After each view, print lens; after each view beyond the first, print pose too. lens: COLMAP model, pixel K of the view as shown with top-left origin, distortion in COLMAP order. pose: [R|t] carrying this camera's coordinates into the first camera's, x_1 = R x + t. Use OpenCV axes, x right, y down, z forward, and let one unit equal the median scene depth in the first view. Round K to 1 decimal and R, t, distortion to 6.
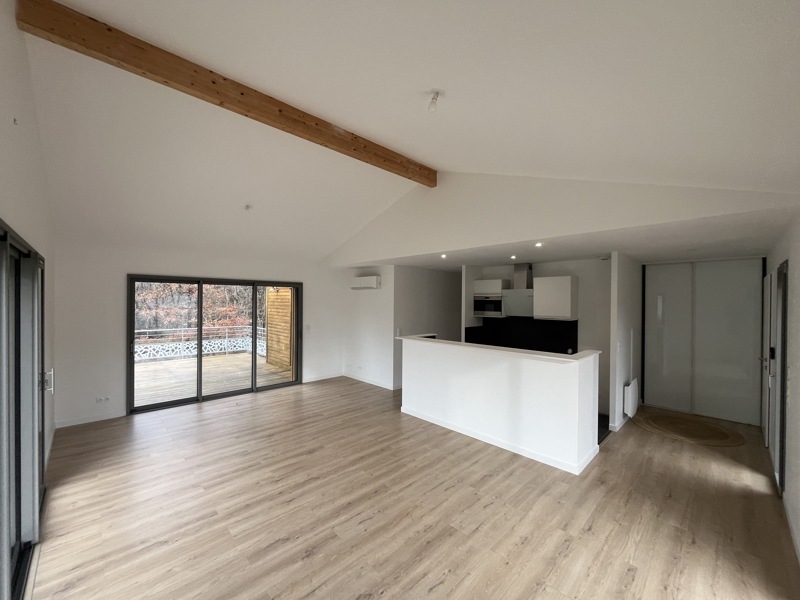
lens RADIAL K [[321.1, 0, 398.9], [0, 321.1, 302.1], [0, 0, 1]] dist [-0.000336, -0.000560]
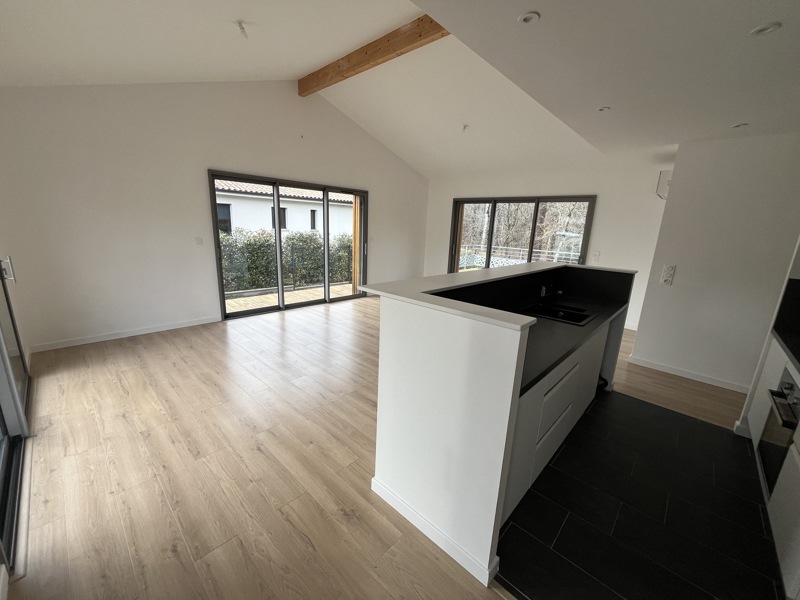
lens RADIAL K [[321.1, 0, 398.9], [0, 321.1, 302.1], [0, 0, 1]] dist [-0.000336, -0.000560]
pose [[0.044872, 0.227901, -0.972650, 1.276090], [-0.043166, 0.973163, 0.226030, 0.098886], [0.998060, 0.031843, 0.053505, 1.231112]]
